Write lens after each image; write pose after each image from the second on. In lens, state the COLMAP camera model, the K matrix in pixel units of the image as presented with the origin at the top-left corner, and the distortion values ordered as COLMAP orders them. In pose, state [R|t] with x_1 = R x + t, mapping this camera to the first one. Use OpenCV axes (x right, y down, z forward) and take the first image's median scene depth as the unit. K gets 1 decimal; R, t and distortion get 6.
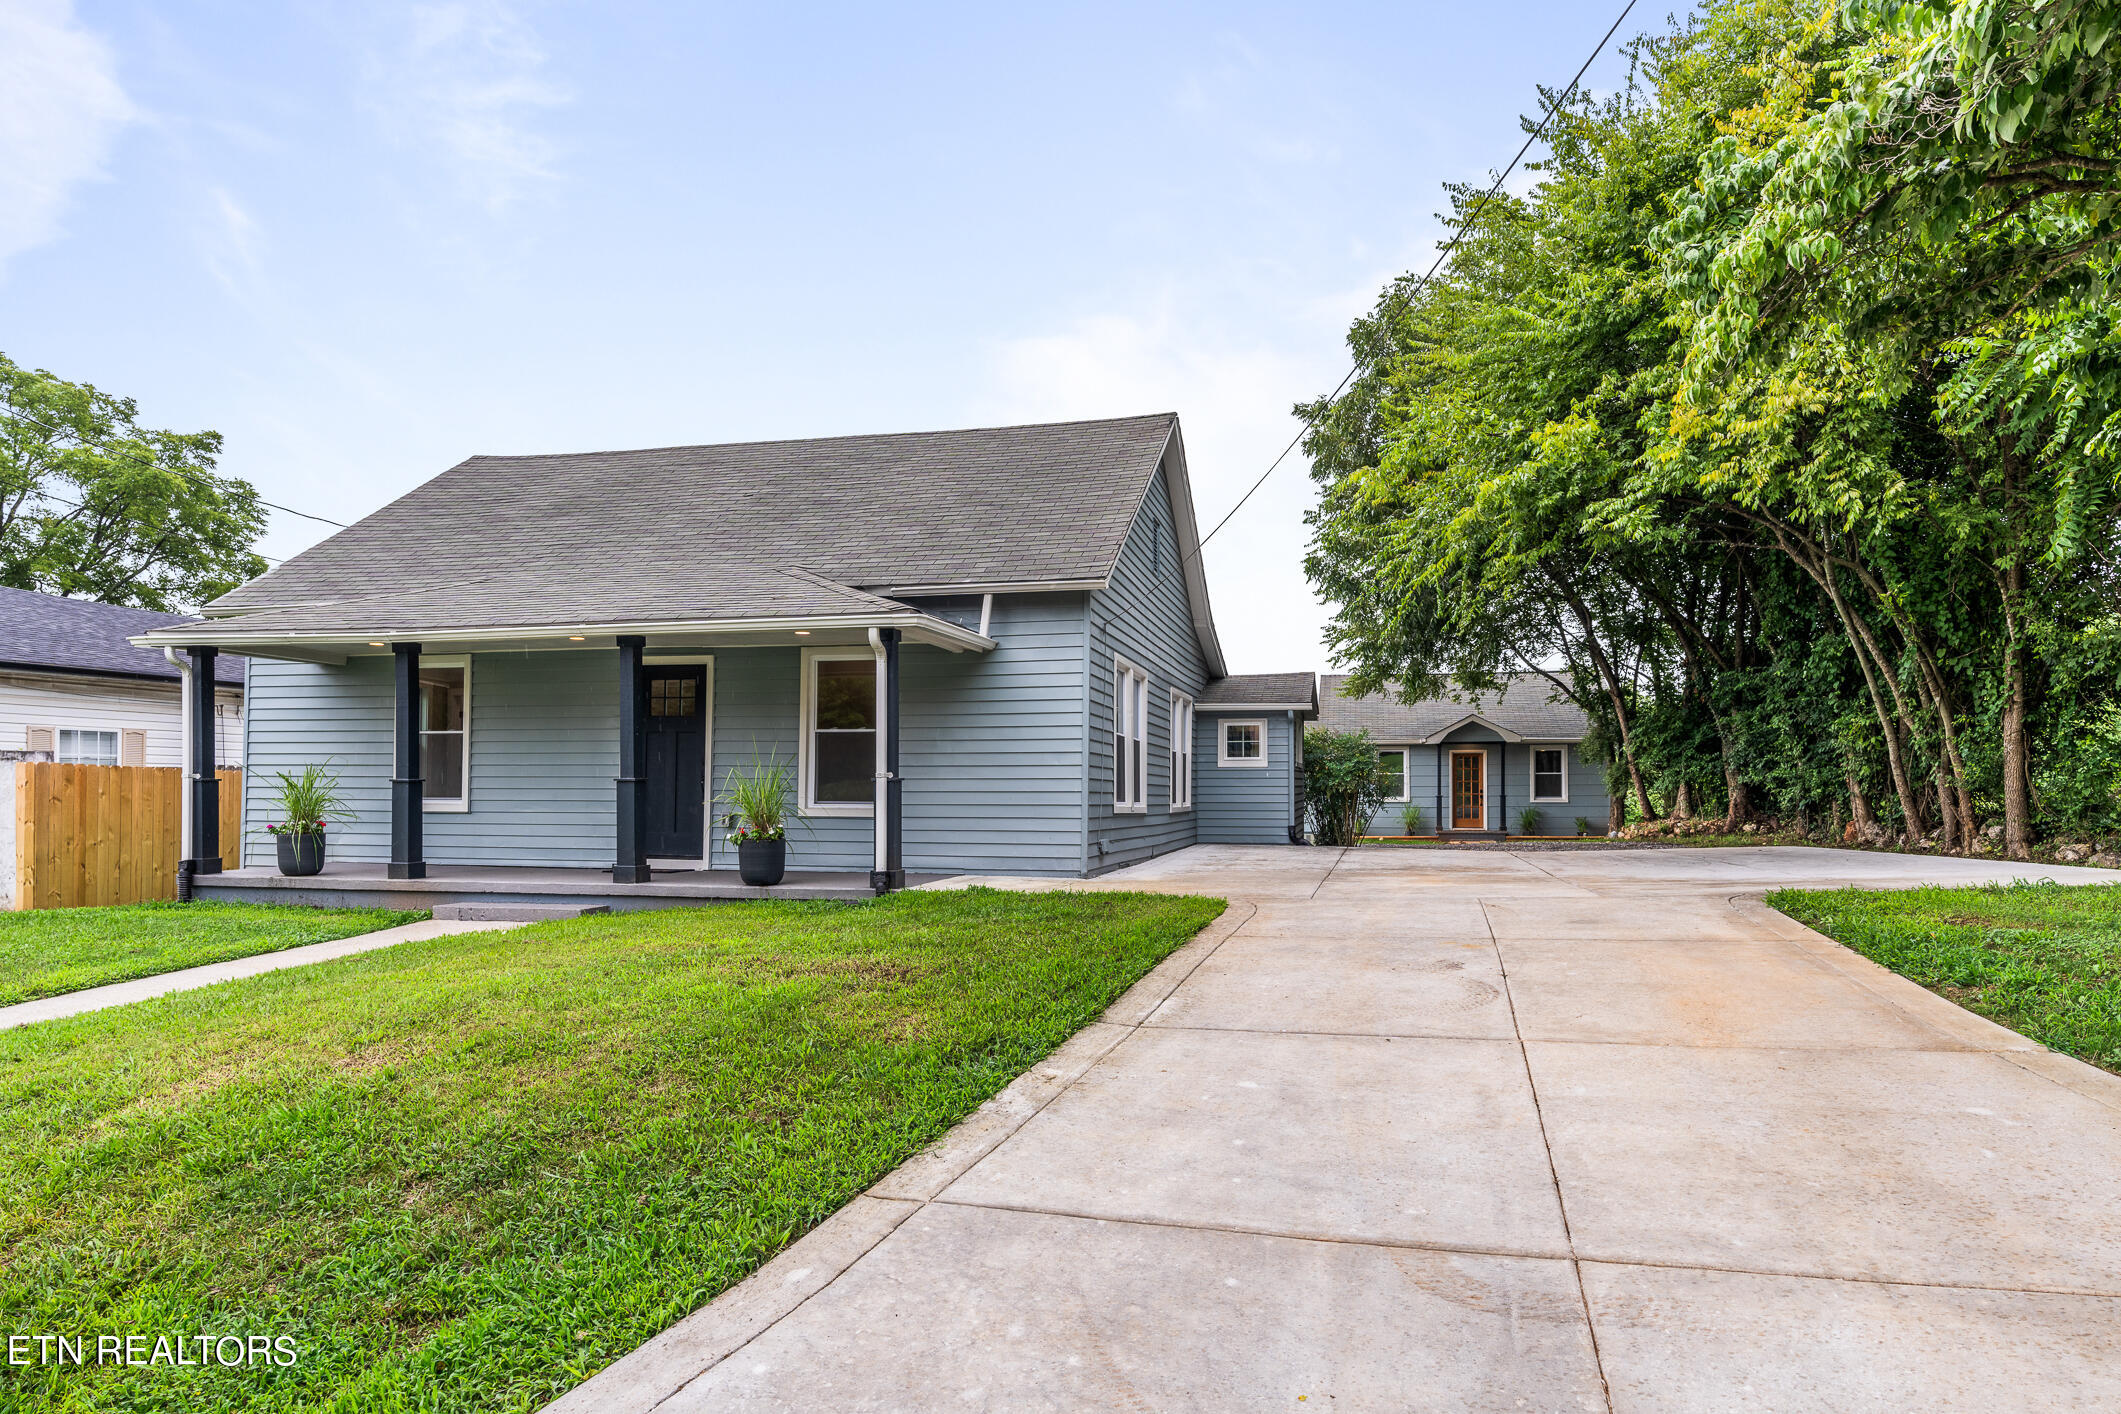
lens RADIAL K [[1251.5, 0, 1076.4], [0, 1251.5, 761.1], [0, 0, 1]] dist [-0.000355, 0.000285]
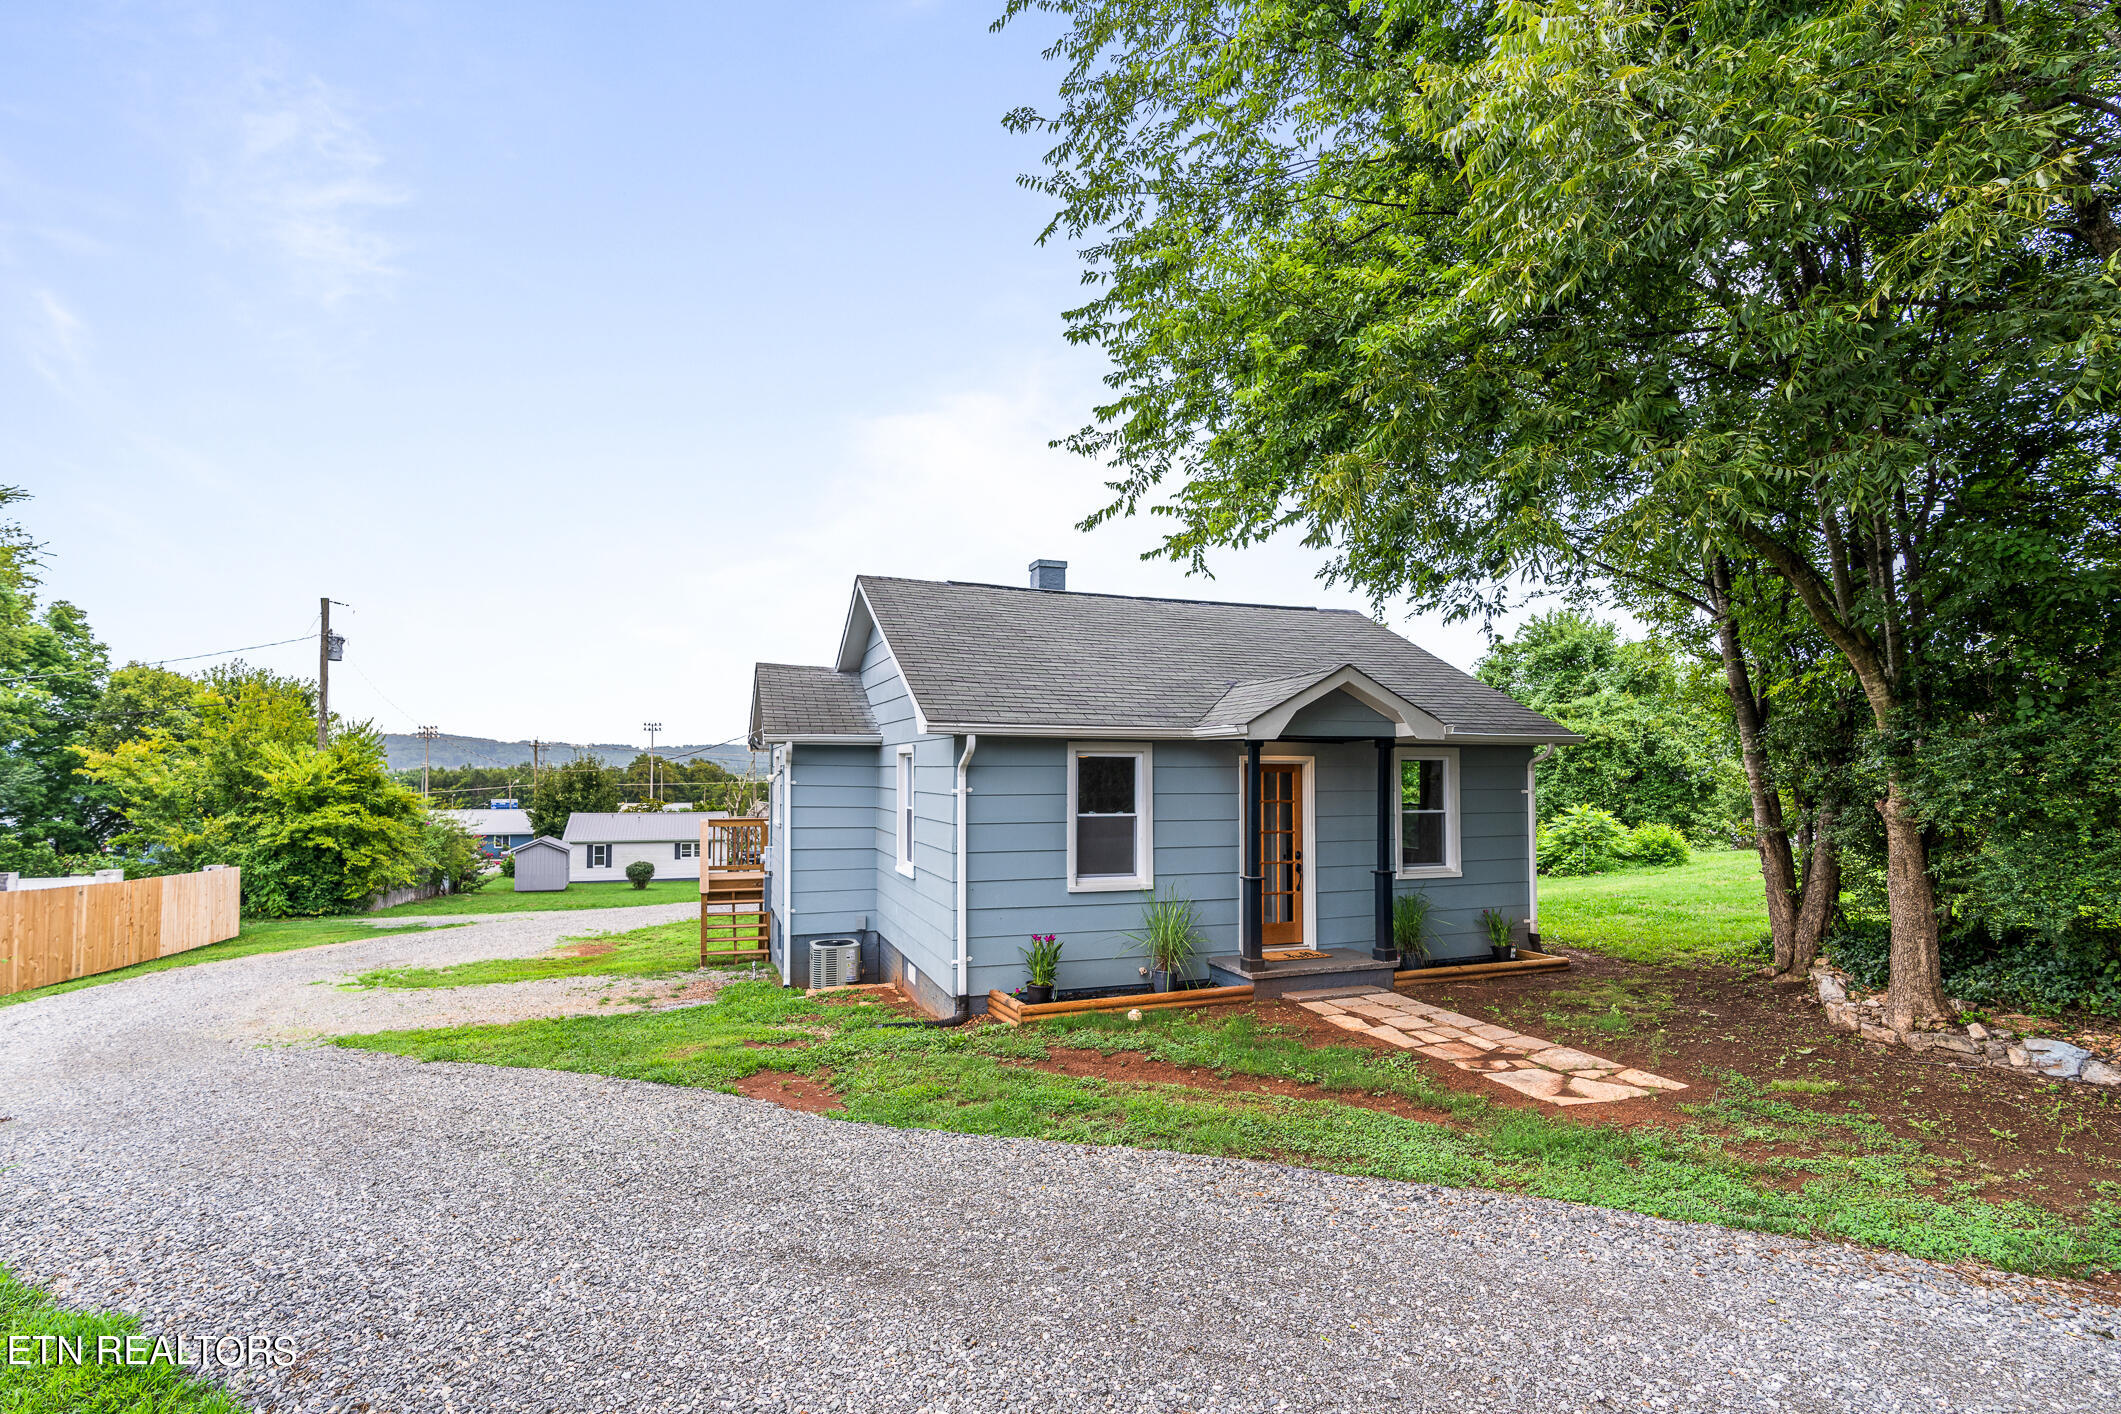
lens RADIAL K [[1010.4, 0, 1063.6], [0, 1010.4, 720.2], [0, 0, 1]] dist [-0.005745, -0.000056]
pose [[0.845916, 0.026120, 0.532676, 0.175235], [-0.018533, 0.999636, -0.019585, -0.028783], [-0.532994, 0.006695, 0.846092, 1.735677]]
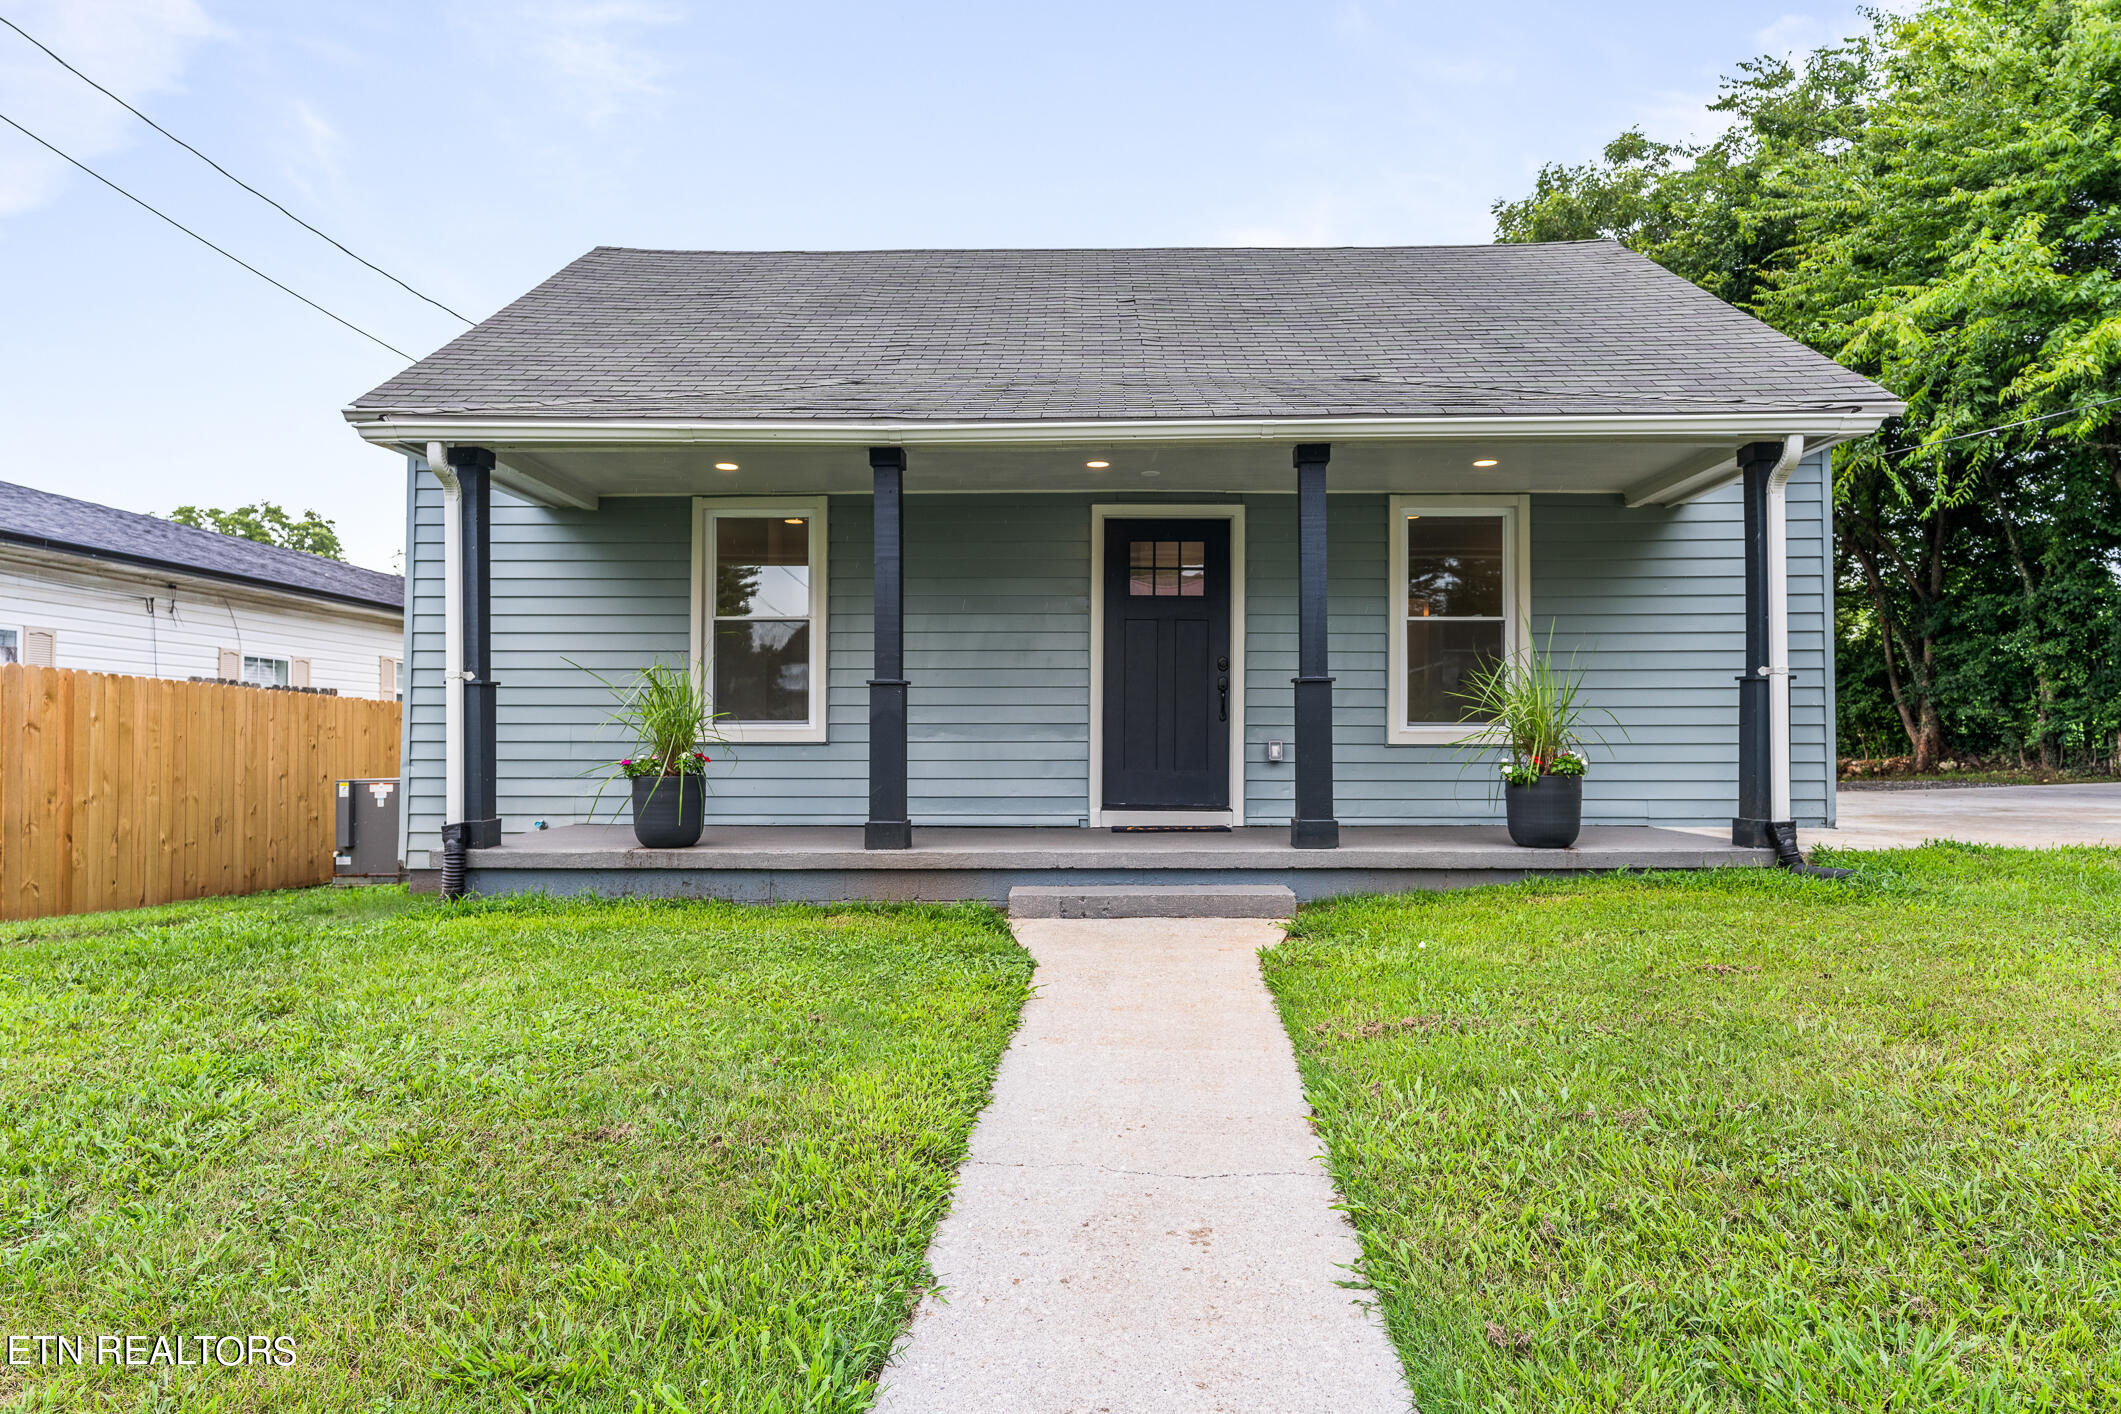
lens RADIAL K [[1251.5, 0, 1057.1], [0, 1251.5, 707.5], [0, 0, 1]] dist [-0.000355, 0.000285]
pose [[0.980485, 0.002351, 0.196581, -0.443228], [-0.001326, 0.999985, -0.005344, 0.023264], [-0.196591, 0.004979, 0.980473, 0.312967]]
